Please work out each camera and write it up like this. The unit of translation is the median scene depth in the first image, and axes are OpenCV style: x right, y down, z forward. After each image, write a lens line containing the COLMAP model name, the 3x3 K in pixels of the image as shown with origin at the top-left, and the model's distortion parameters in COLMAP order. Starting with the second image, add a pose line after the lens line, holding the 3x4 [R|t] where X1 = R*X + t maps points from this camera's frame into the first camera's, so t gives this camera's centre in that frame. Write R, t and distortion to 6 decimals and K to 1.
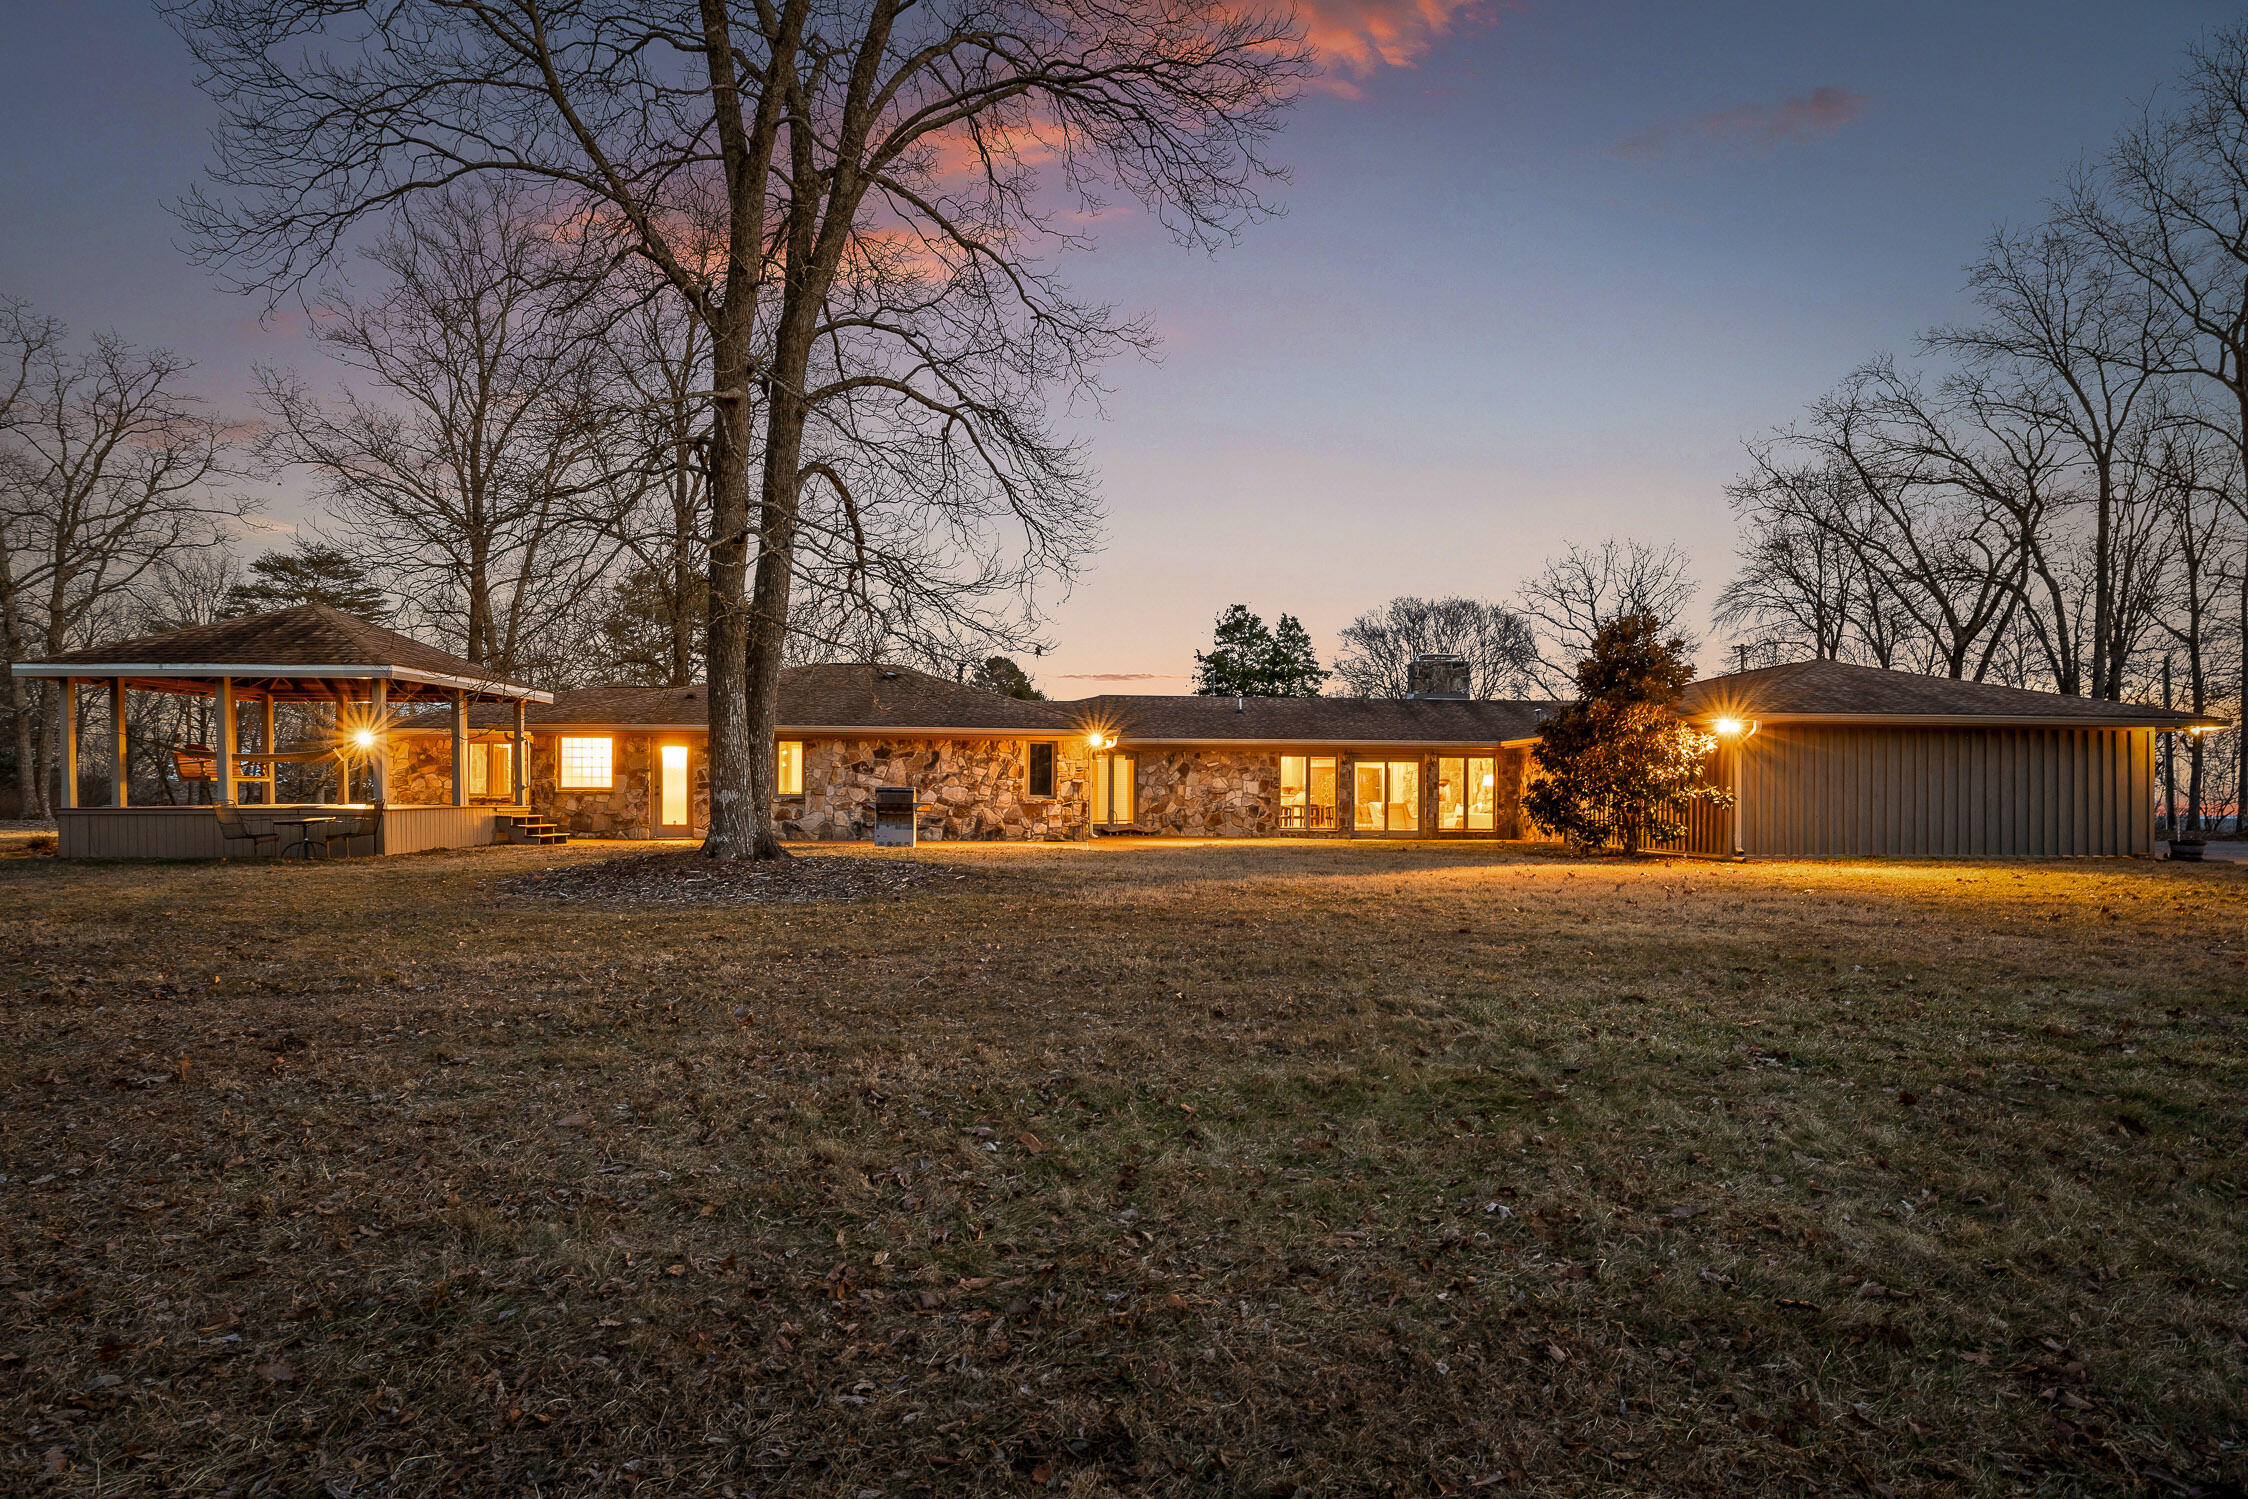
lens RADIAL K [[1295.6, 0, 1131.8], [0, 1295.6, 769.5], [0, 0, 1]] dist [0.006999, 0.000570]
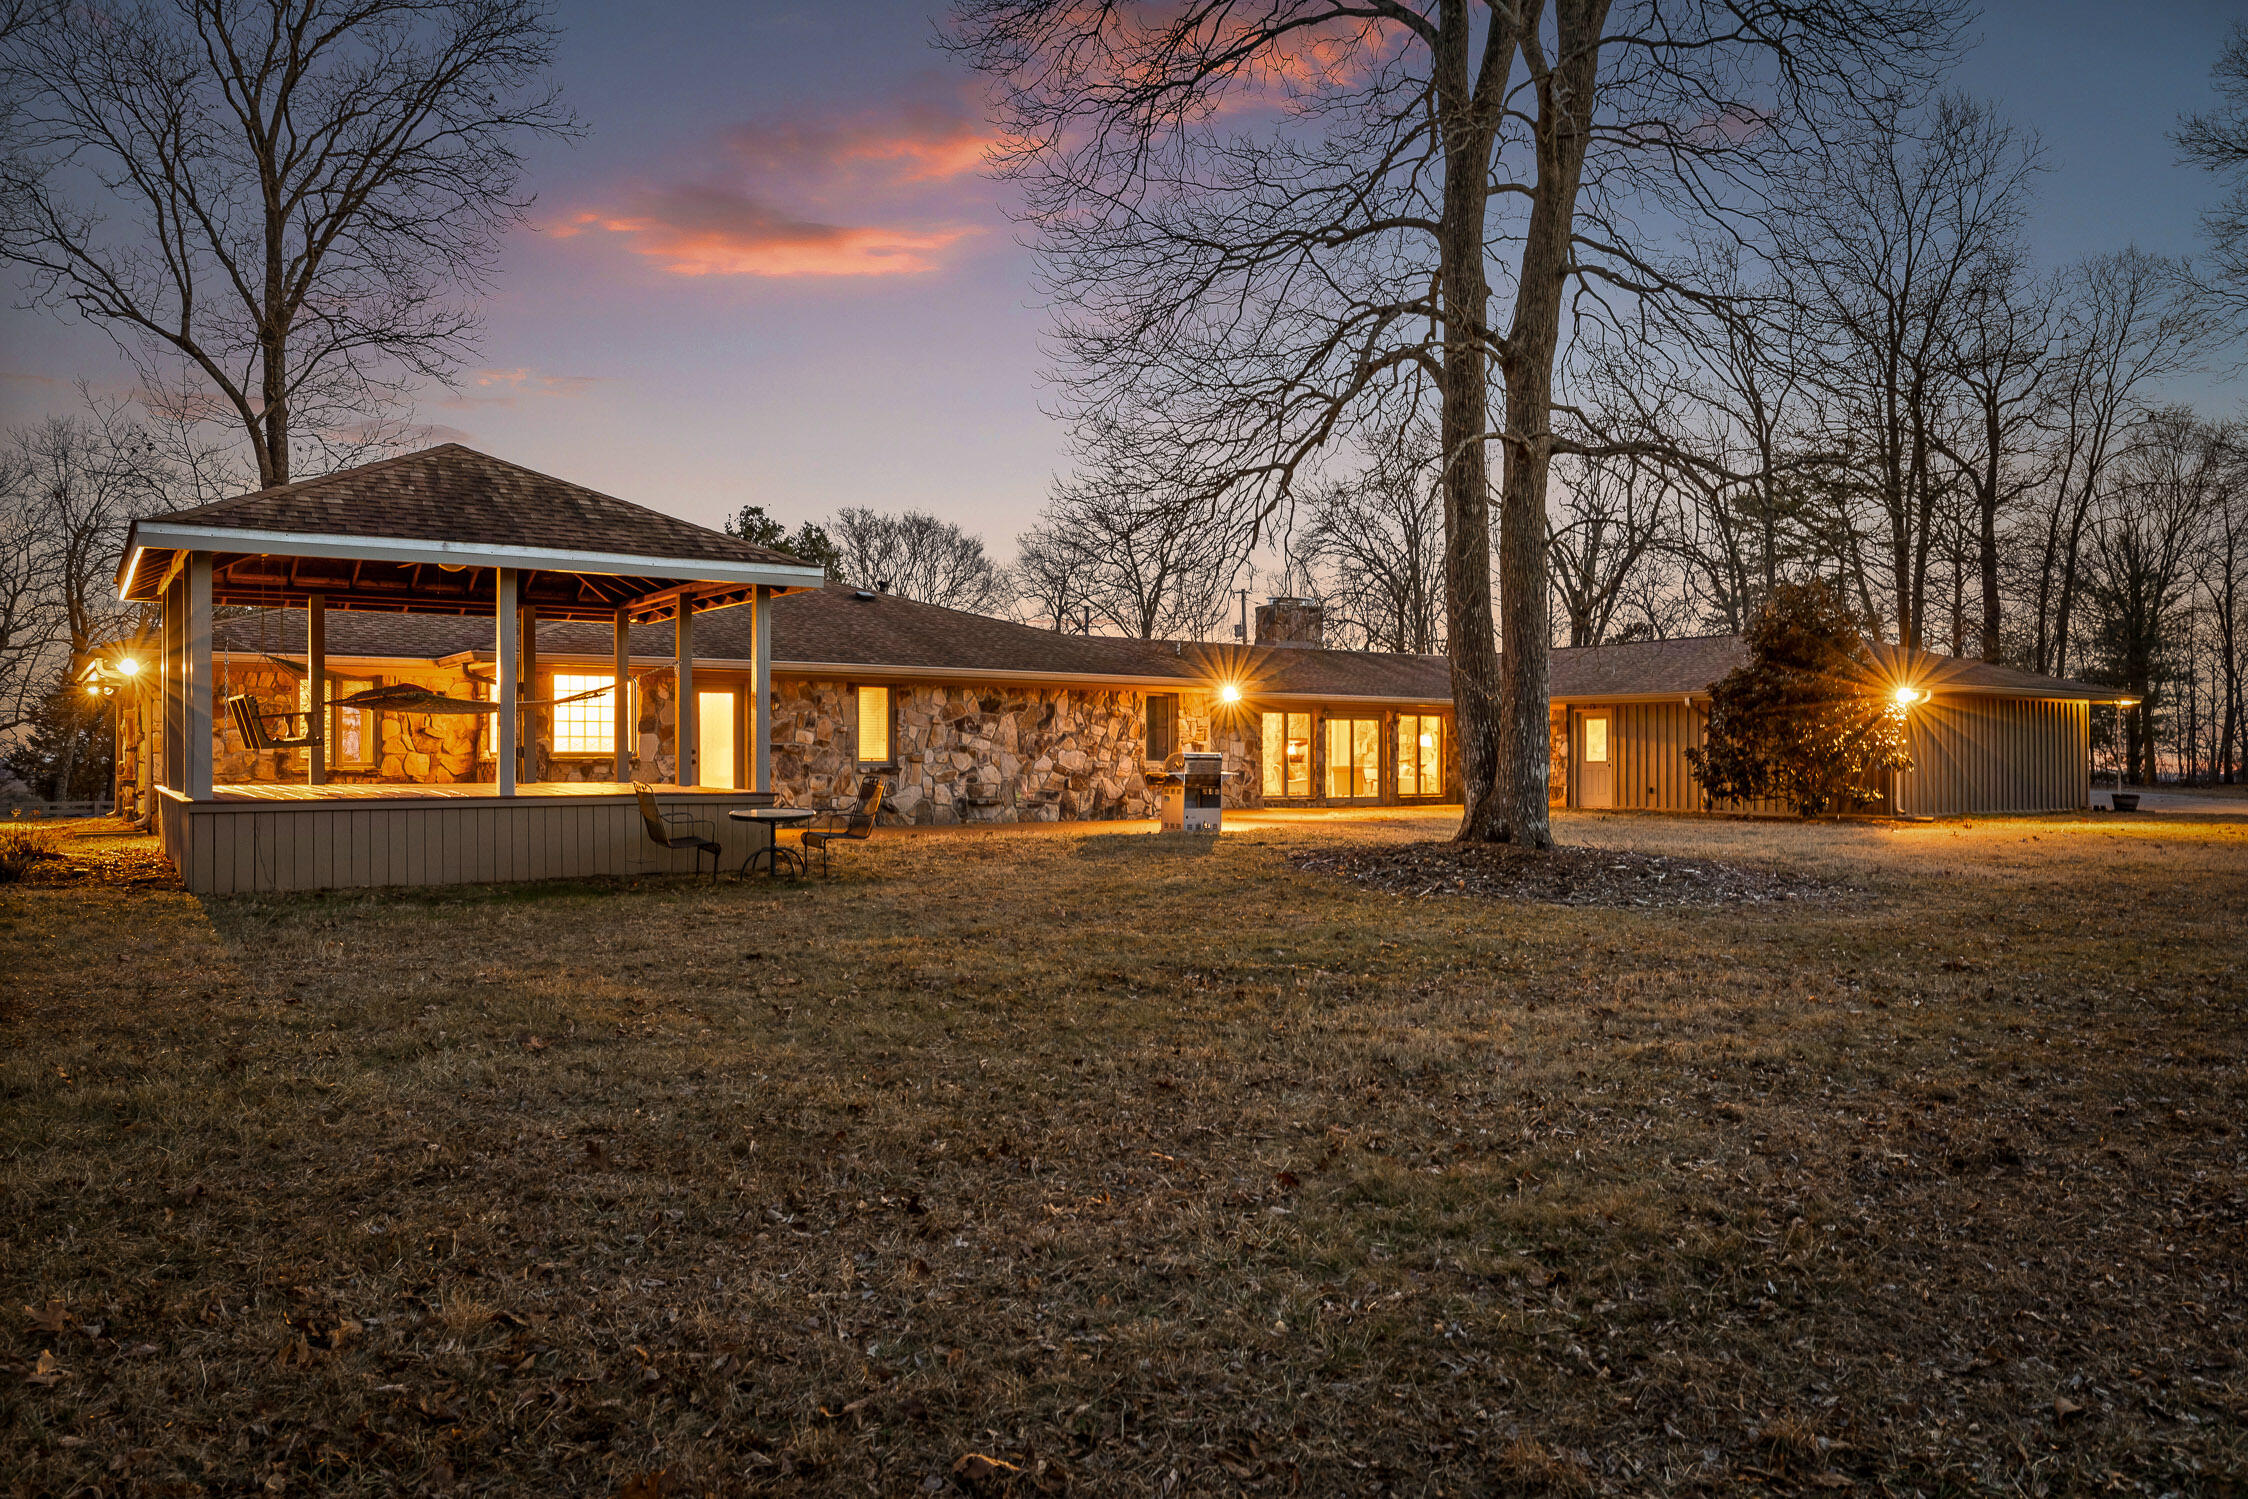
lens RADIAL K [[1606.3, 0, 1132.1], [0, 1606.3, 740.6], [0, 0, 1]] dist [0.019700, -0.000224]
pose [[0.845429, 0.001335, 0.534086, -0.609397], [-0.009266, 0.999883, 0.012168, -0.004495], [-0.534007, -0.015236, 0.845342, 0.176348]]
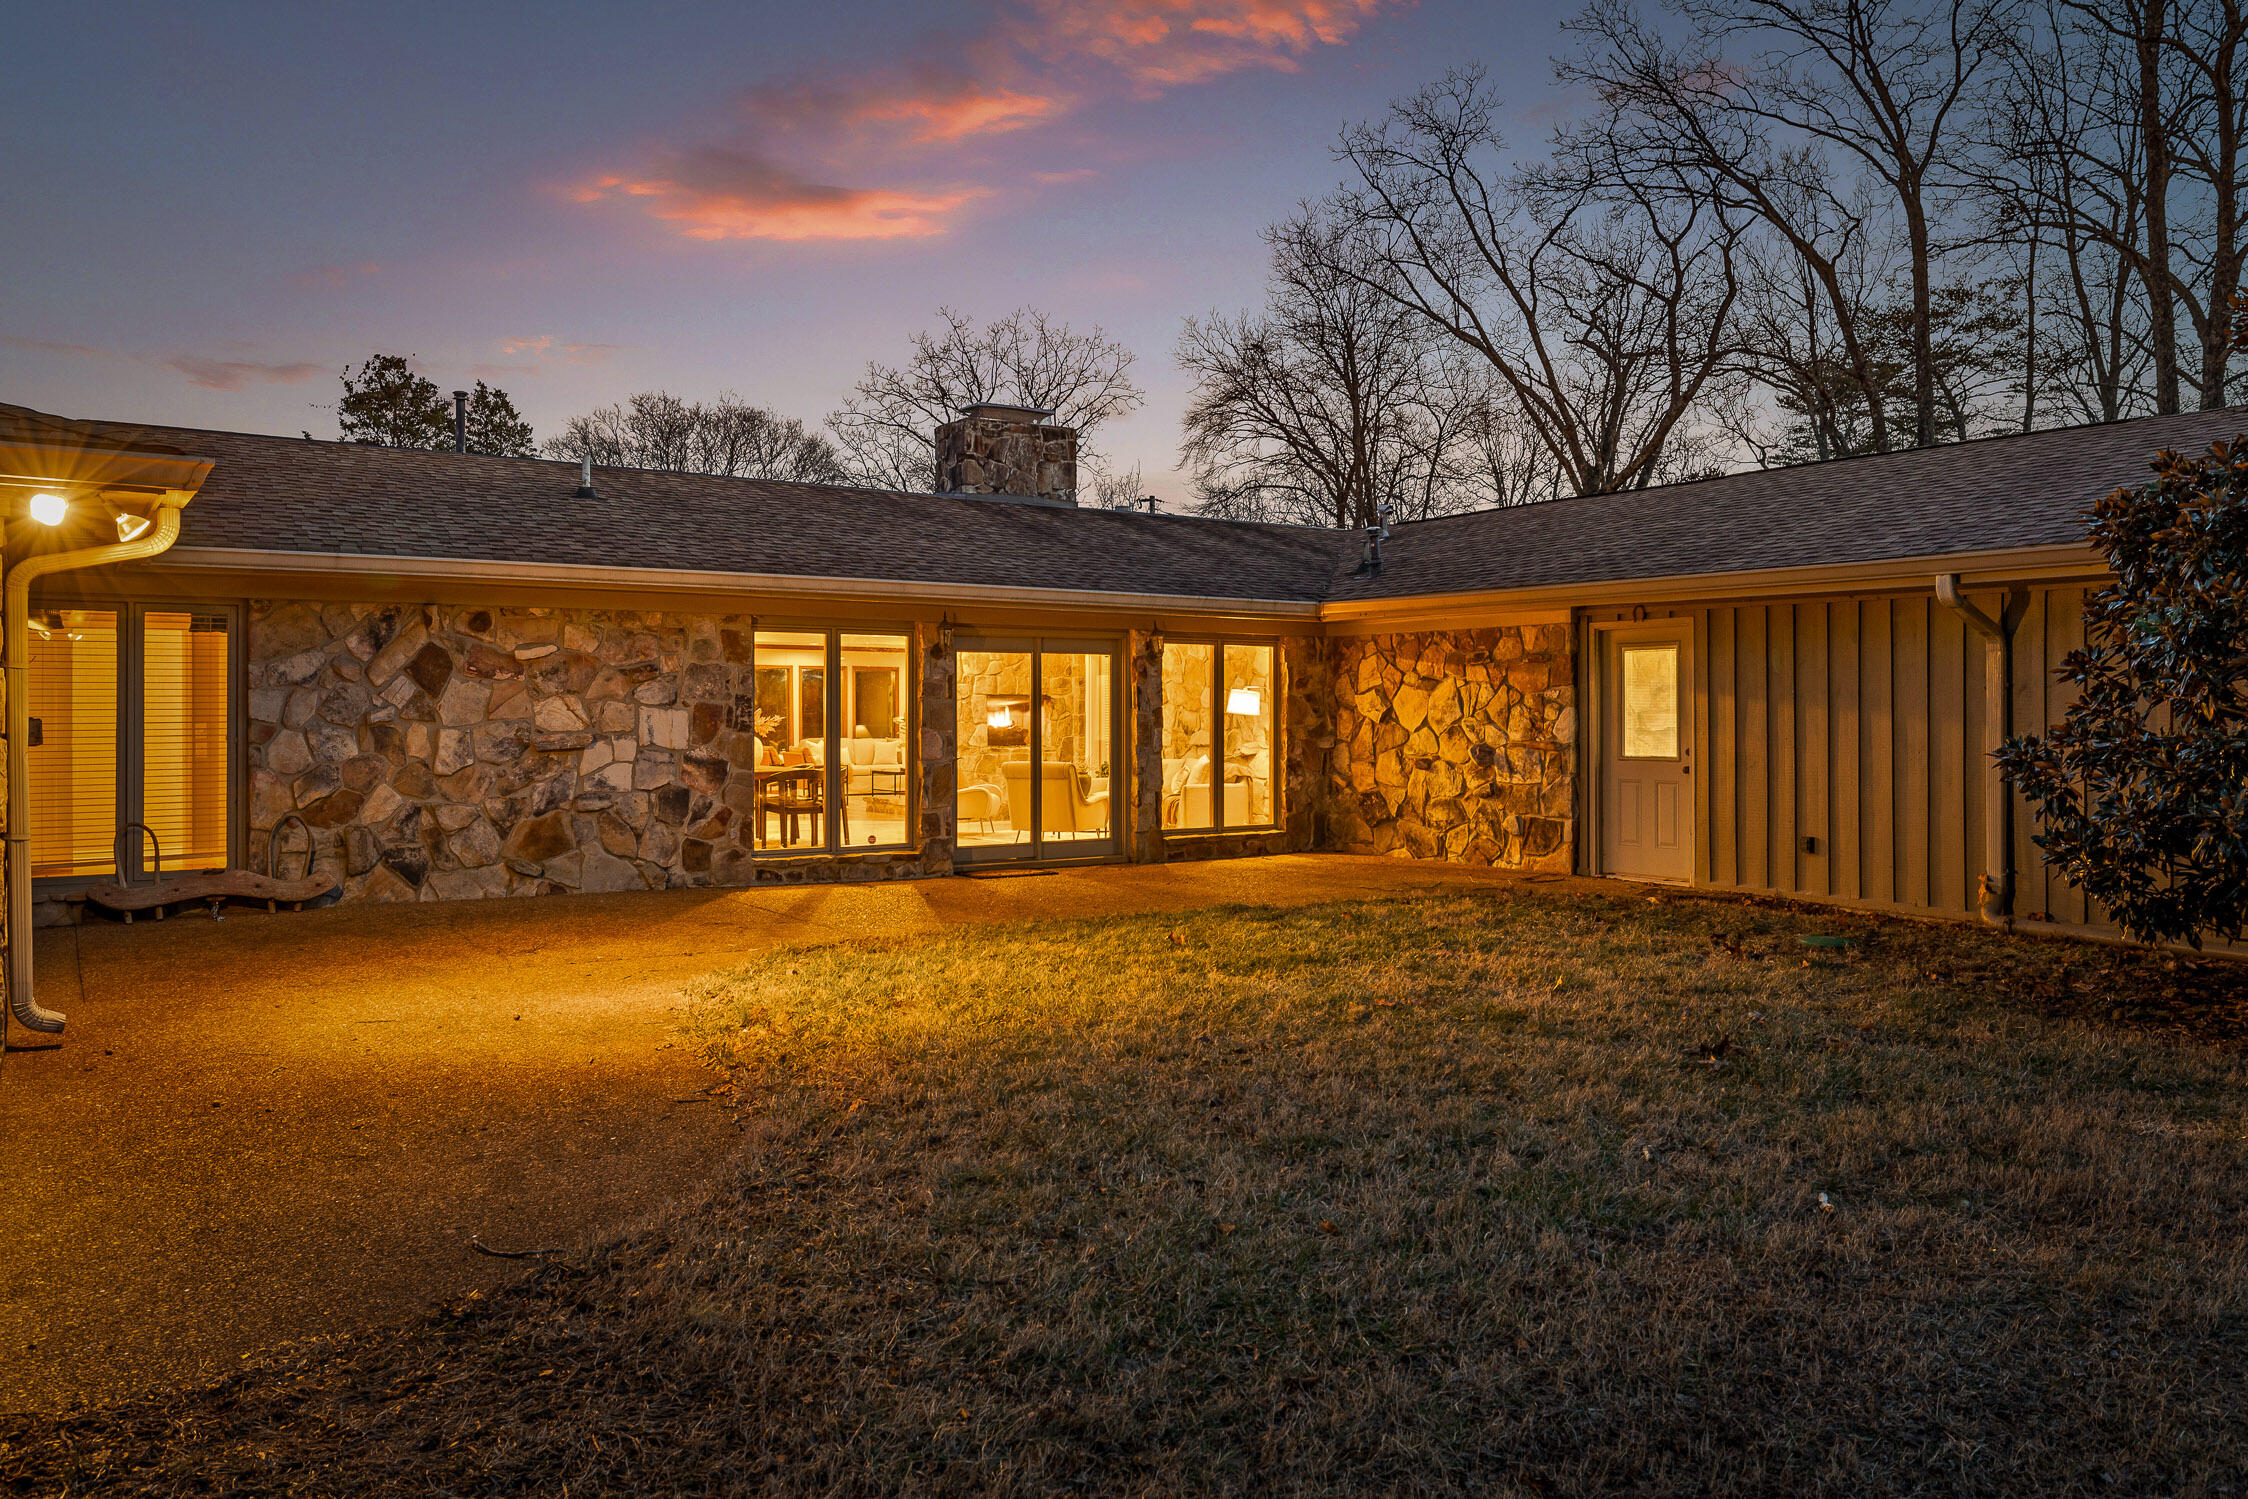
lens RADIAL K [[1606.3, 0, 1100.6], [0, 1606.3, 677.4], [0, 0, 1]] dist [0.019700, -0.000224]
pose [[0.858102, 0.005297, 0.513452, -0.018086], [-0.008283, 0.999959, 0.003526, -0.000604], [-0.513412, -0.007279, 0.858111, 0.717815]]
